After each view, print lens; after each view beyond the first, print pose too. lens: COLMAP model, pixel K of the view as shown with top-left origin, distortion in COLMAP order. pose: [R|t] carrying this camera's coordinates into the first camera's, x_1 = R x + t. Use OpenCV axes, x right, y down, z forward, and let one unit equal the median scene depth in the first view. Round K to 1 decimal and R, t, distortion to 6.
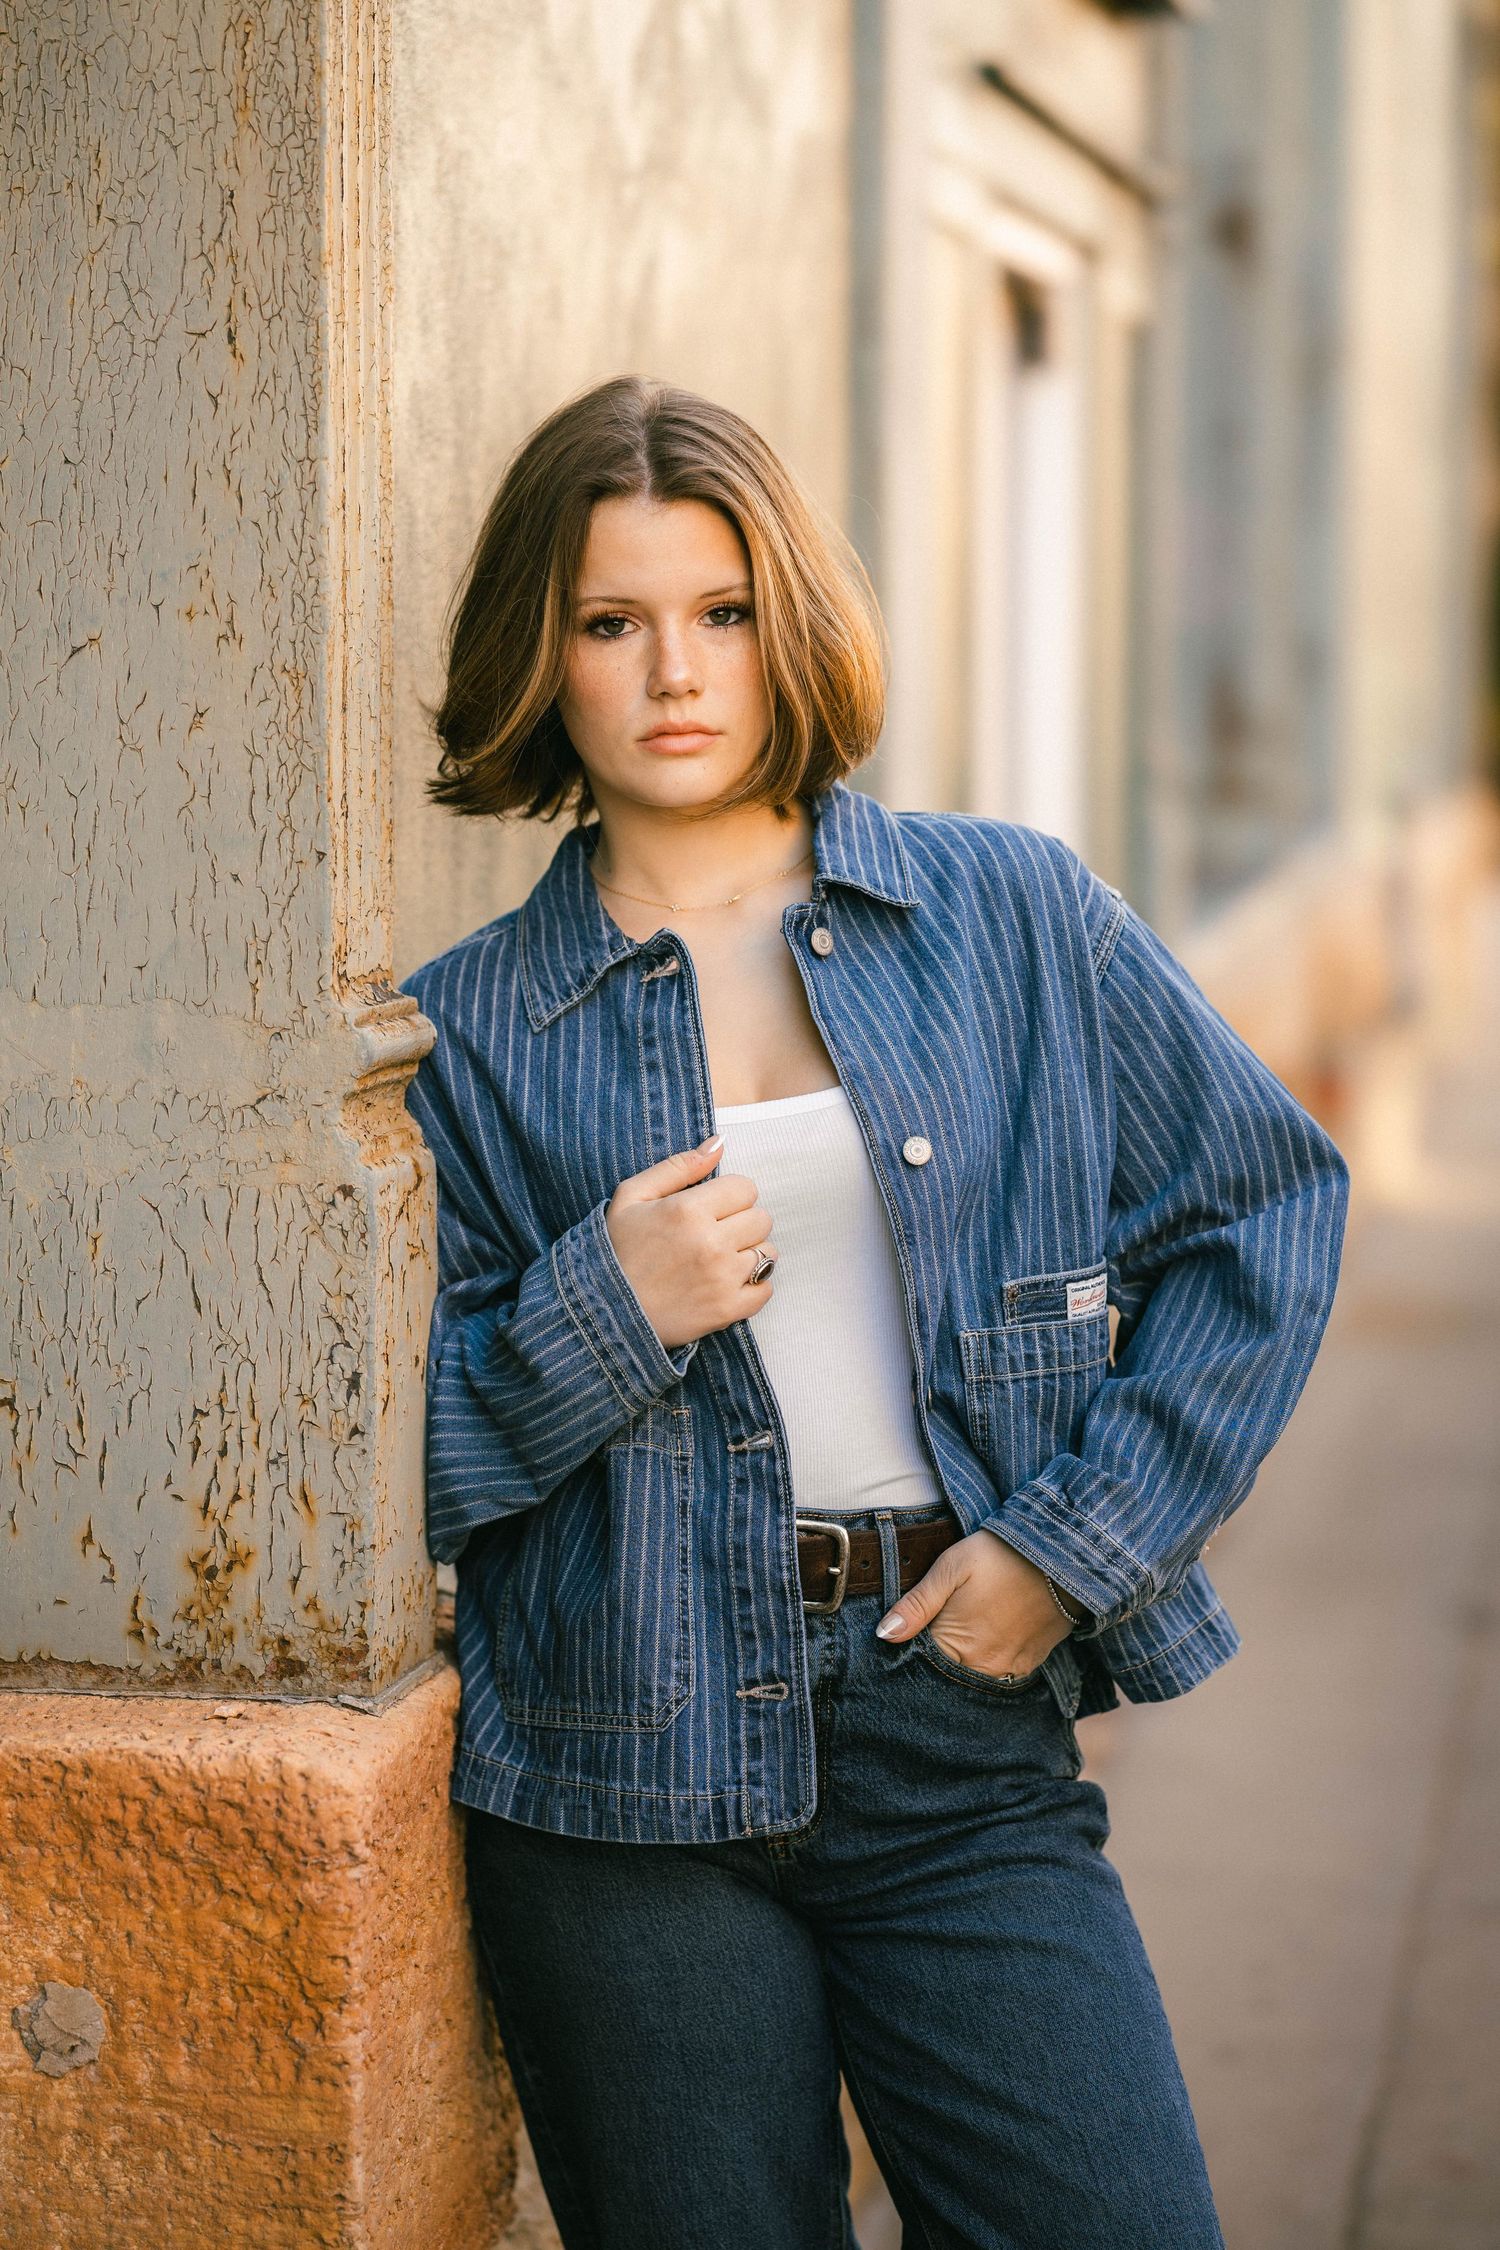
lens RADIAL K [[5804.1, 0, 748.7], [0, 5804.1, 1115.6], [0, 0, 1]] dist [0.056778, 0.000000]
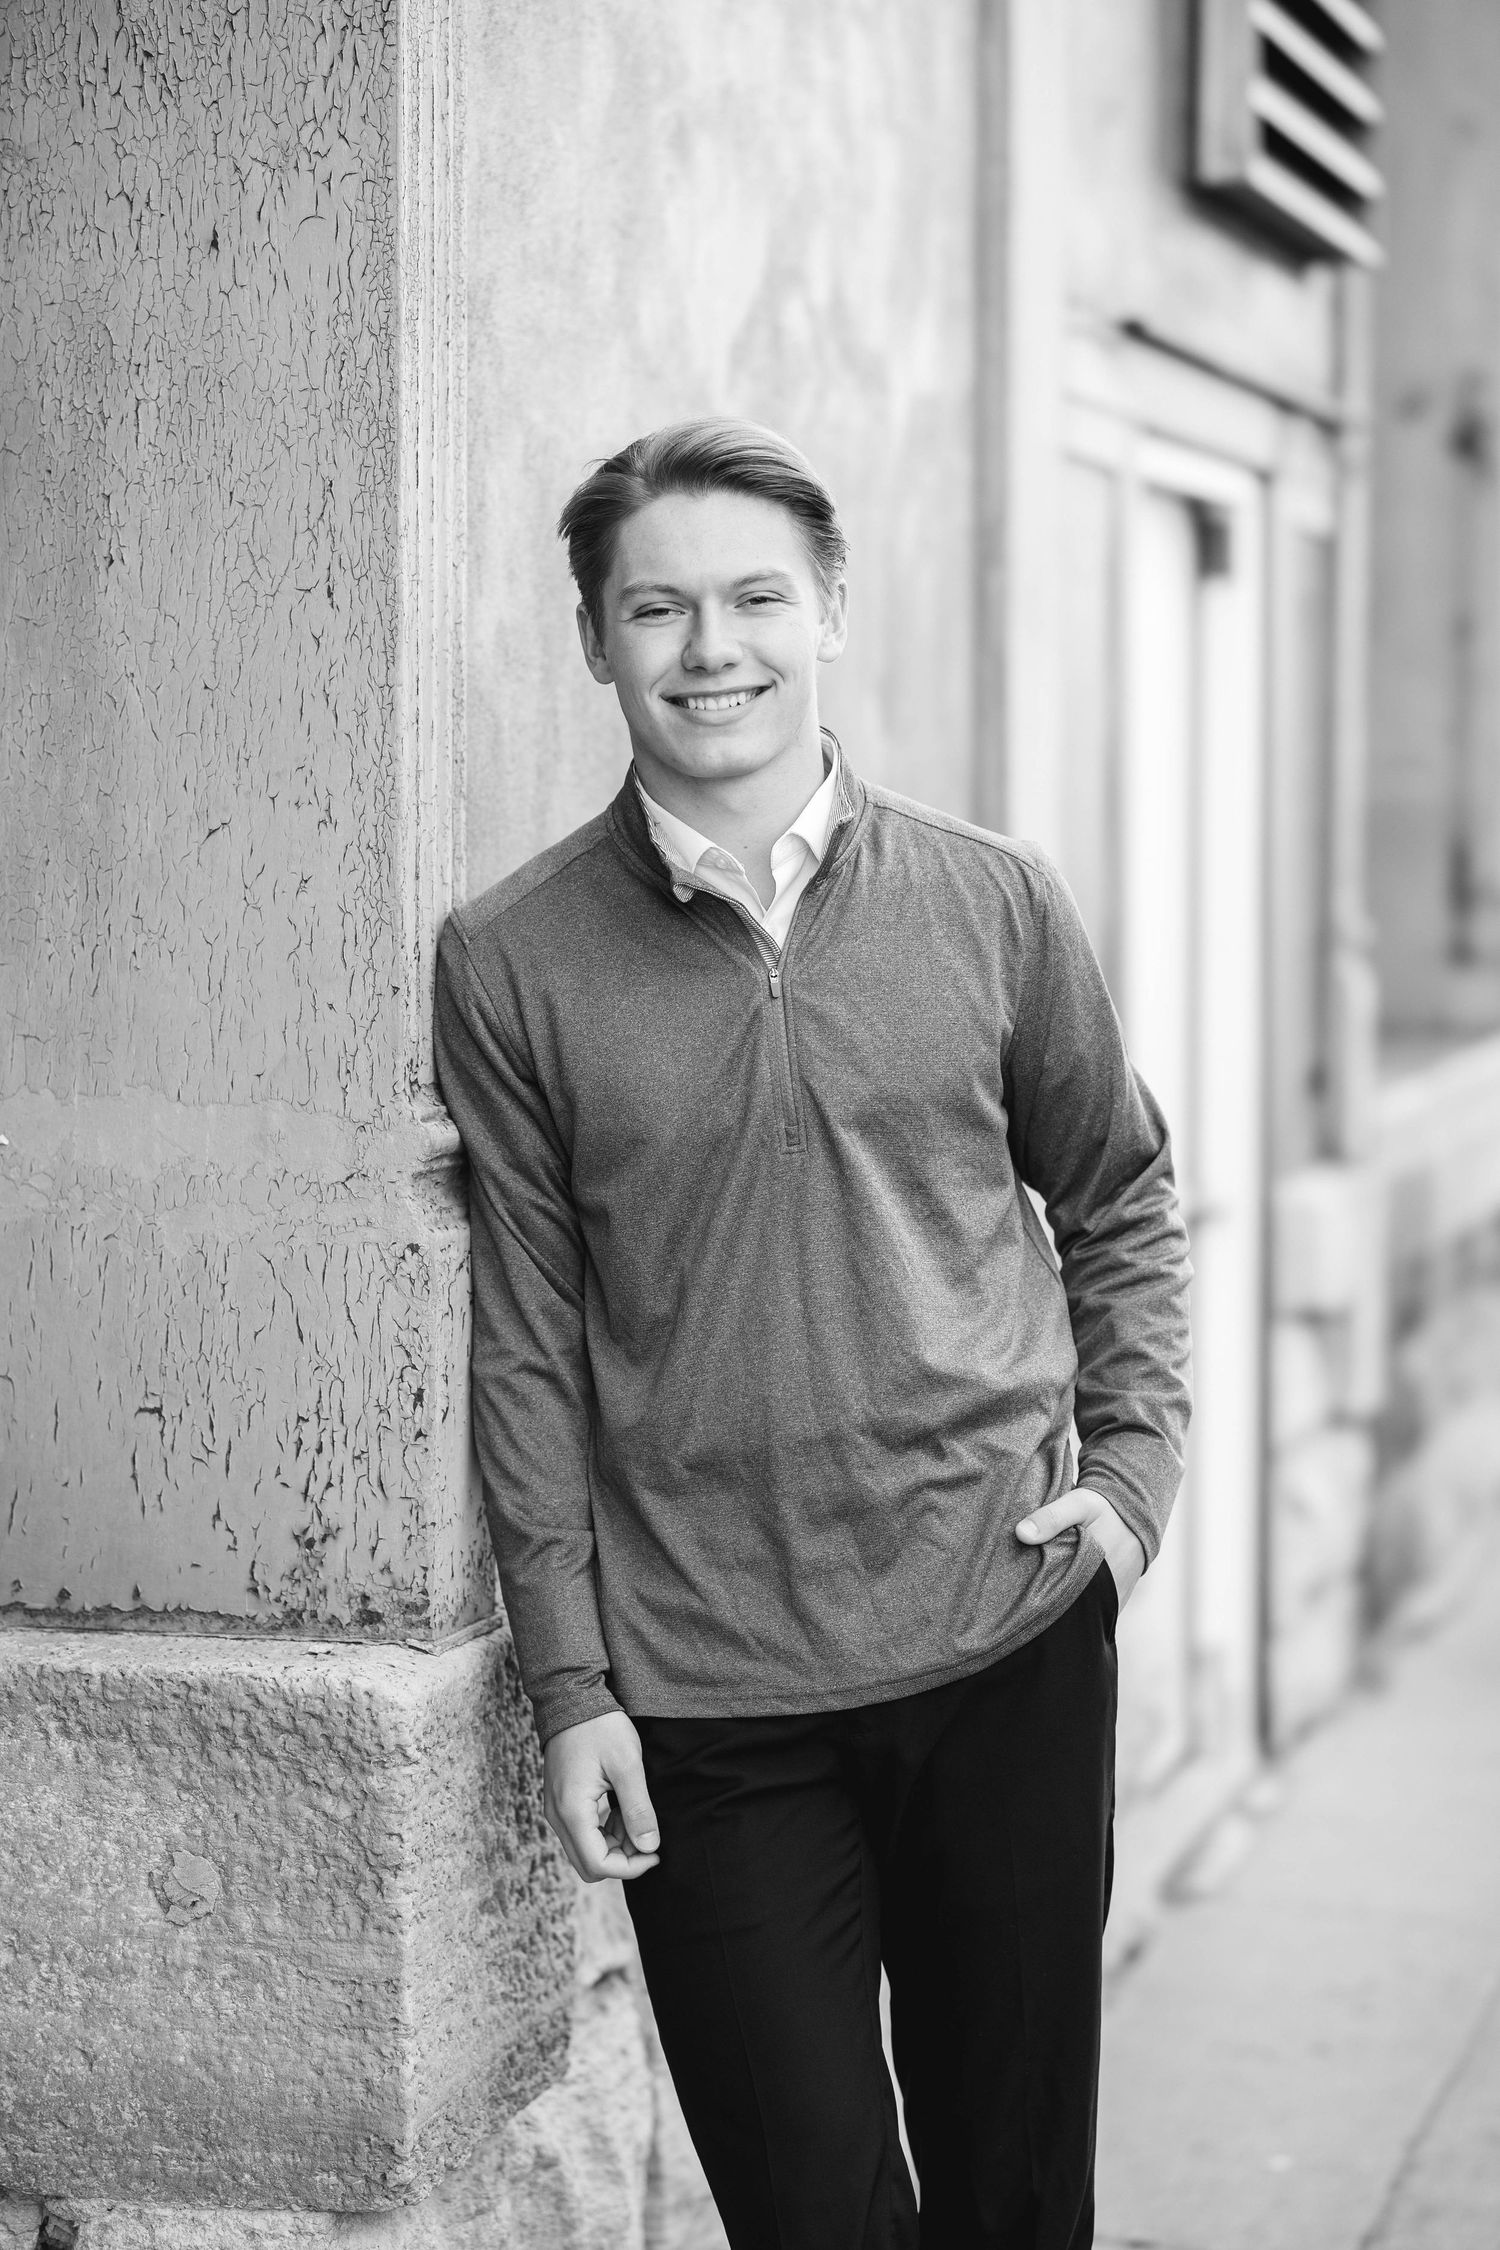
lens RADIAL K [[5804.1, 0, 750.7], [0, 5804.1, 1131.2], [0, 0, 1]] dist [0.056778, 0.000000]
pose [[0.996884, 0.004922, -0.078722, 0.107502], [-0.006998, 0.999635, -0.026108, 0.020138], [0.078564, 0.026578, 0.996555, -0.286216]]
